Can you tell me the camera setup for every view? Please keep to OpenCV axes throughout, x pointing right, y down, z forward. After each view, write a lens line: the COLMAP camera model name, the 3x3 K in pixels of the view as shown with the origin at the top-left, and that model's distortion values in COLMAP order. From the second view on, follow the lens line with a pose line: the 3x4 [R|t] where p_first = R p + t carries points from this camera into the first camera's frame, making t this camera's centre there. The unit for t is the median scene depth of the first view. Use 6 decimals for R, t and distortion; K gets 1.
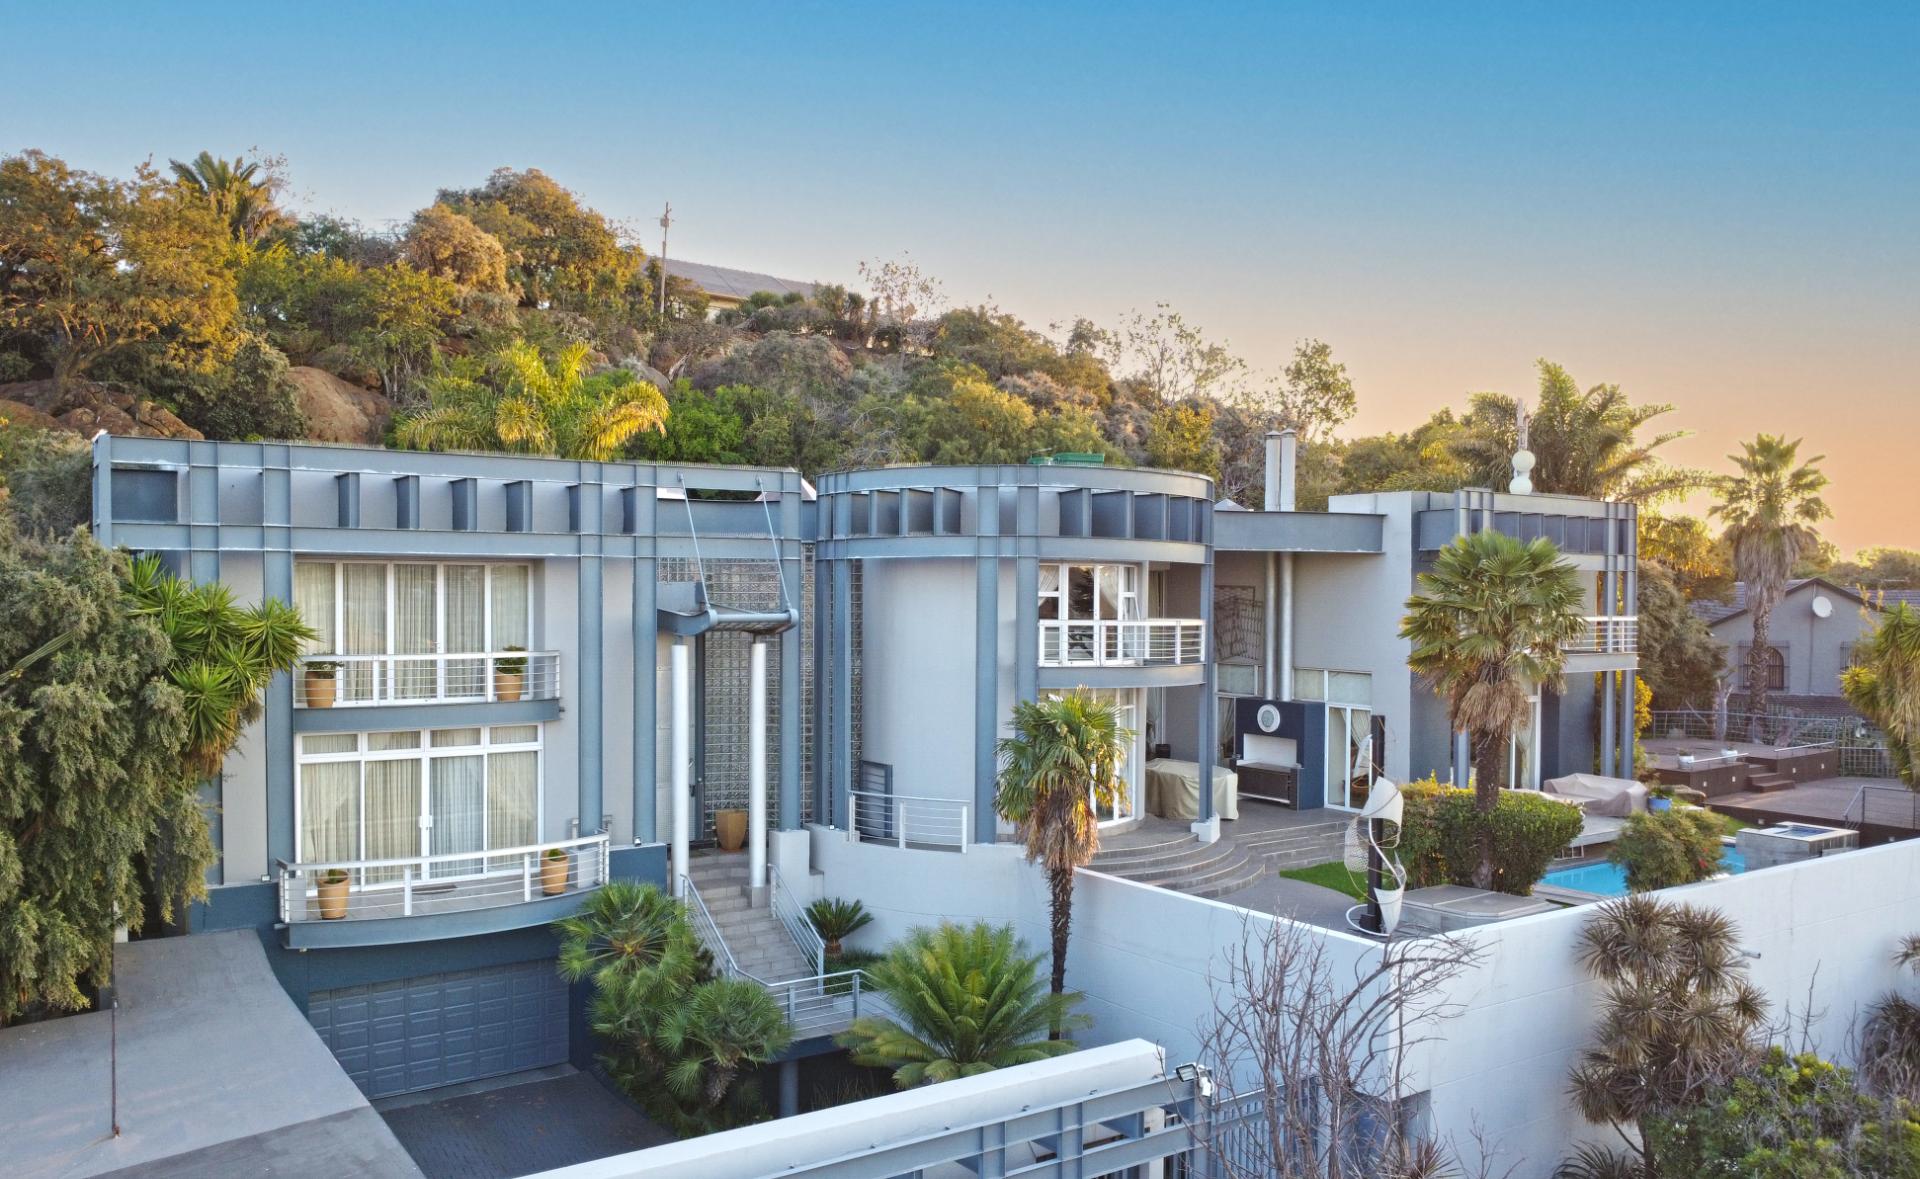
lens RADIAL K [[1450.8, 0, 929.2], [0, 1450.8, 638.0], [0, 0, 1]] dist [-0.012586, -0.002330]
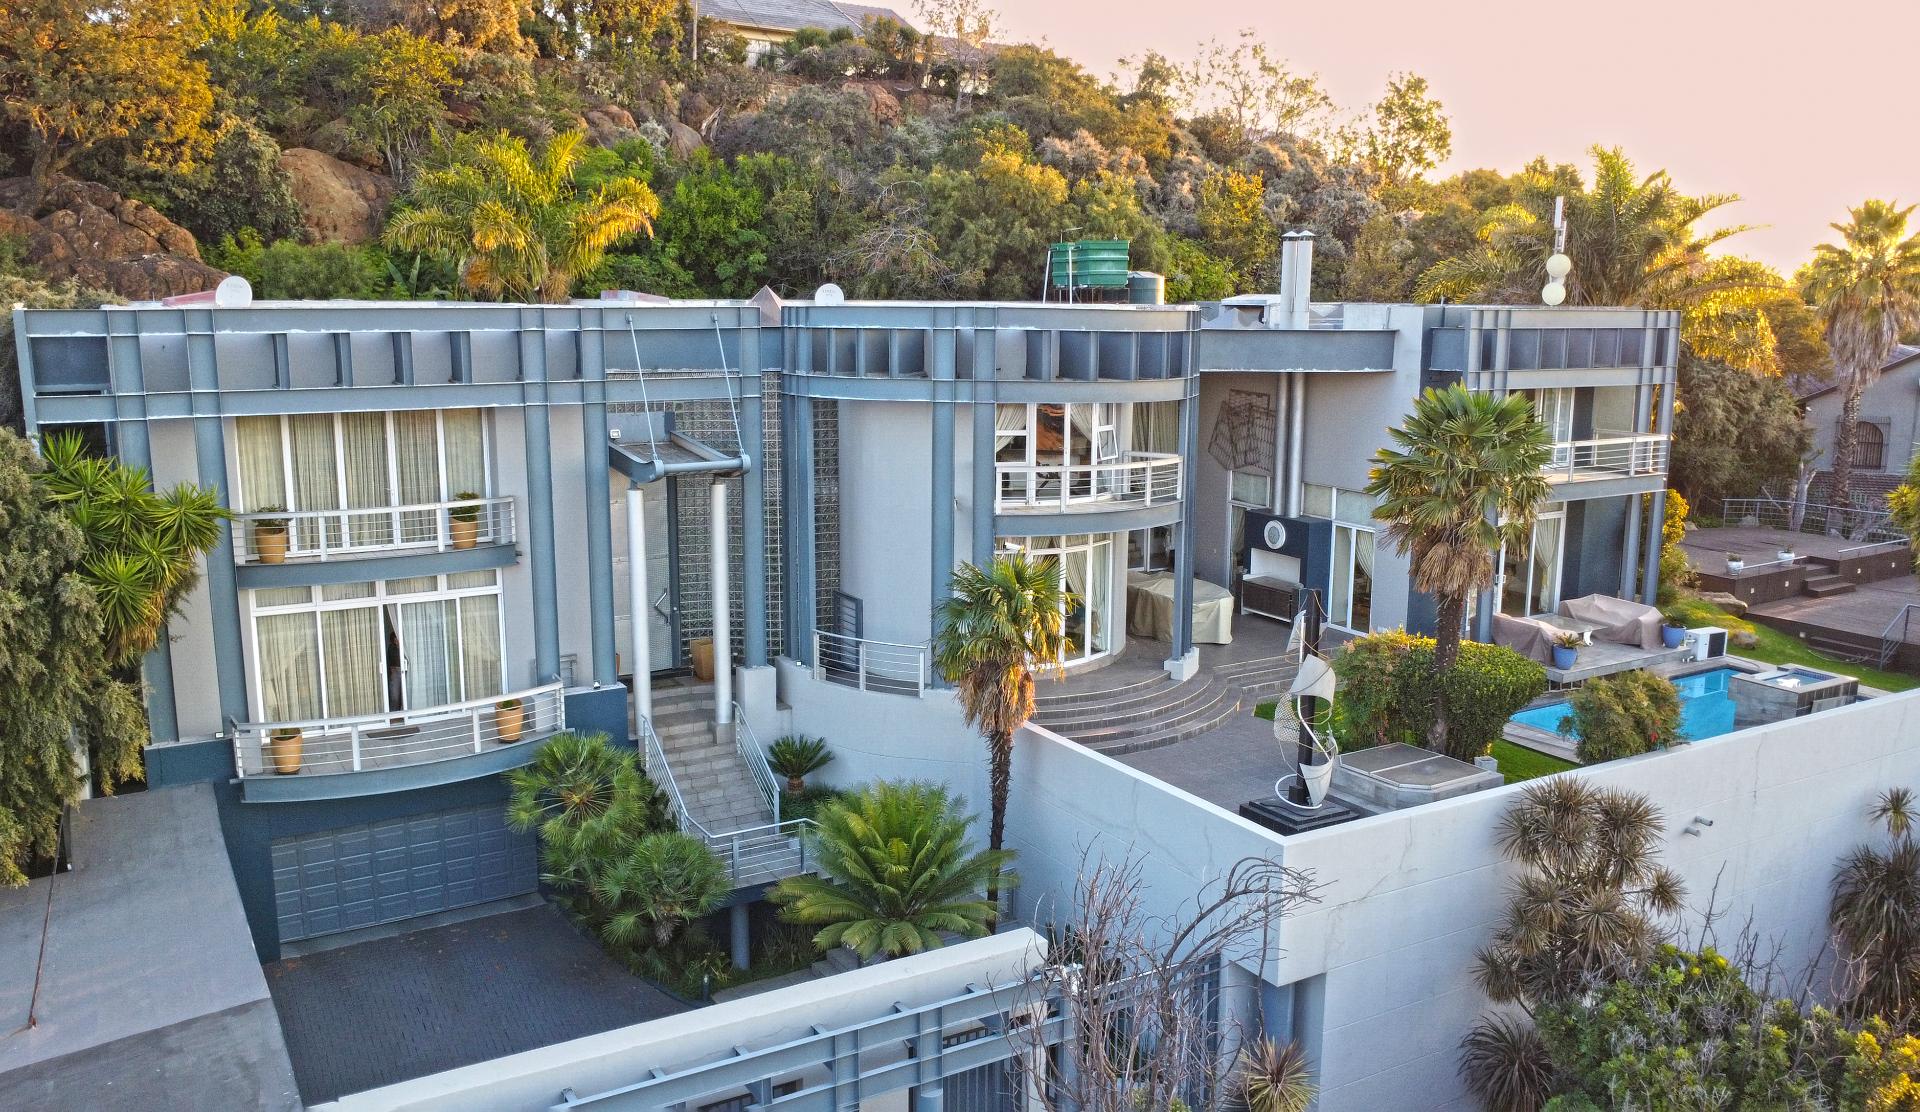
lens RADIAL K [[1497.9, 0, 980.5], [0, 1497.9, 575.2], [0, 0, 1]] dist [-0.010326, -0.000093]
pose [[0.998629, 0.012128, -0.050914, 0.113722], [-0.003999, 0.987619, 0.156820, -0.095829], [0.052185, -0.156401, 0.986314, -0.007347]]
